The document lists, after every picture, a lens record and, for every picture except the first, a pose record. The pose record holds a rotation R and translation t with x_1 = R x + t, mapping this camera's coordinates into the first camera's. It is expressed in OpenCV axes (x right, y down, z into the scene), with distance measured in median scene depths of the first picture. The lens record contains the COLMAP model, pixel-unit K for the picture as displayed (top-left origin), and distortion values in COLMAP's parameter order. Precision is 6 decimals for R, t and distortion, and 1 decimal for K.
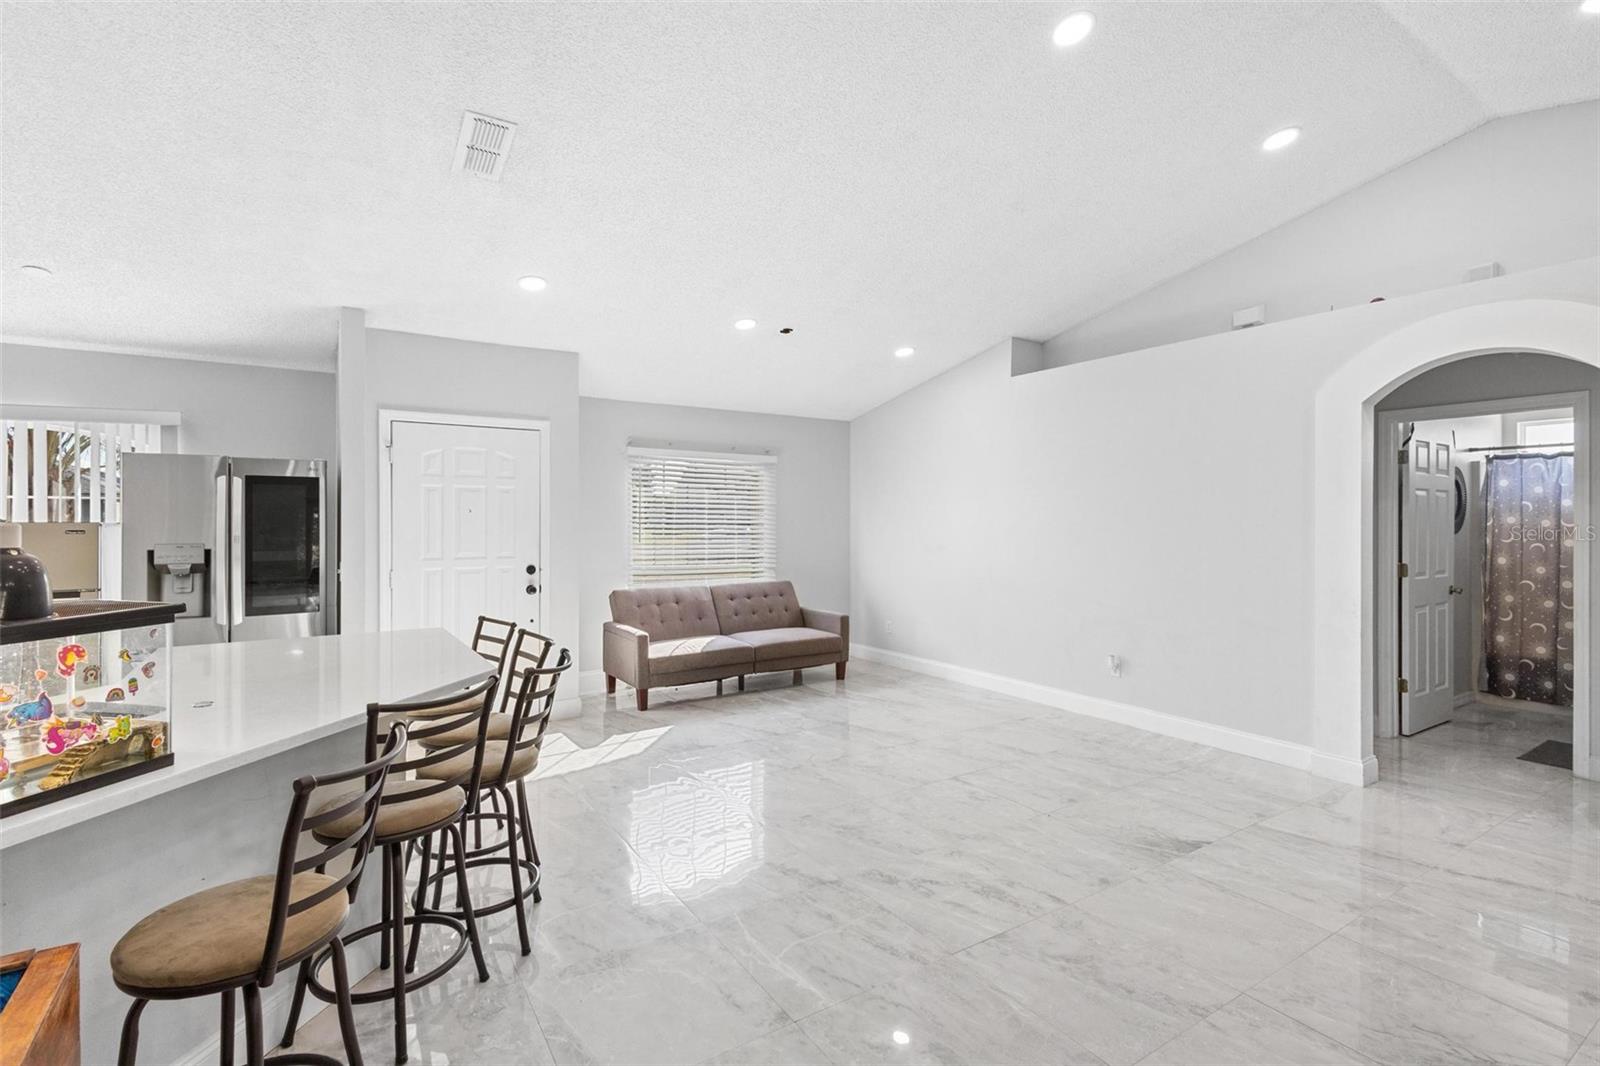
lens RADIAL K [[729.2, 0, 800.6], [0, 729.2, 526.8], [0, 0, 1]] dist [0.002038, -0.000053]
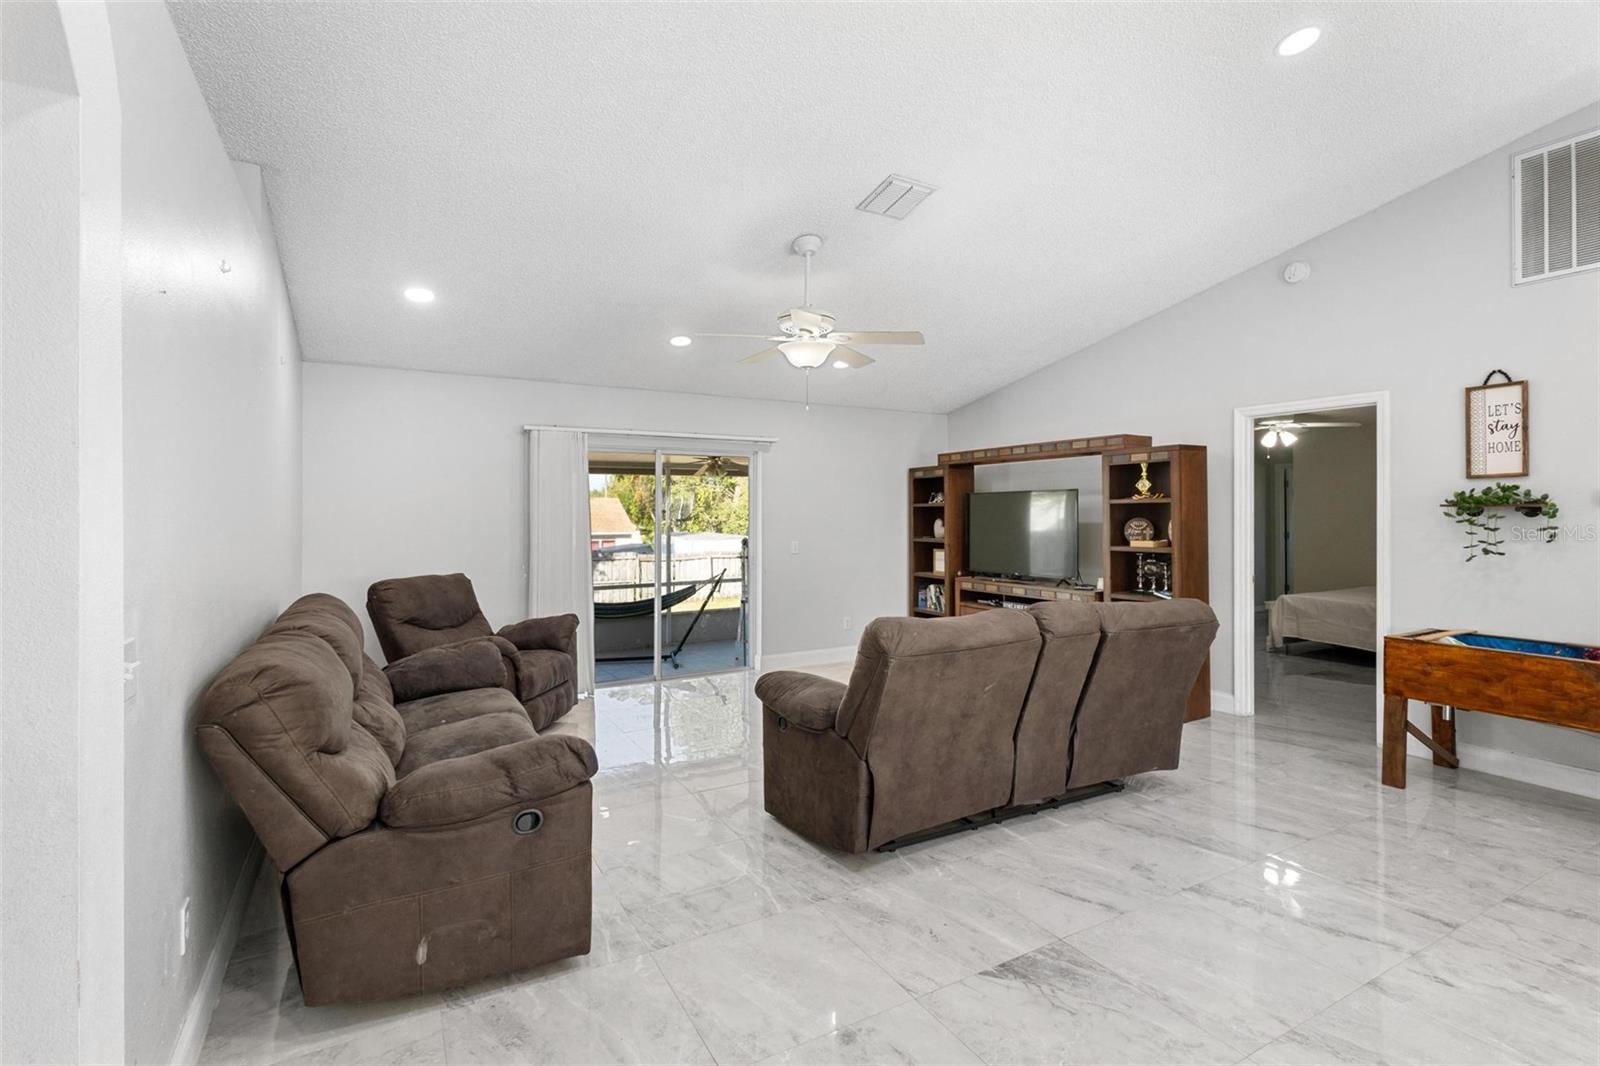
lens RADIAL K [[745.9, 0, 798.3], [0, 745.9, 510.8], [0, 0, 1]] dist [0.004497, 0.000147]
pose [[-0.998207, 0.001612, 0.059833, 0.554828], [0.001882, 0.999988, 0.004463, -0.006874], [-0.059825, 0.004568, -0.998198, 0.982285]]
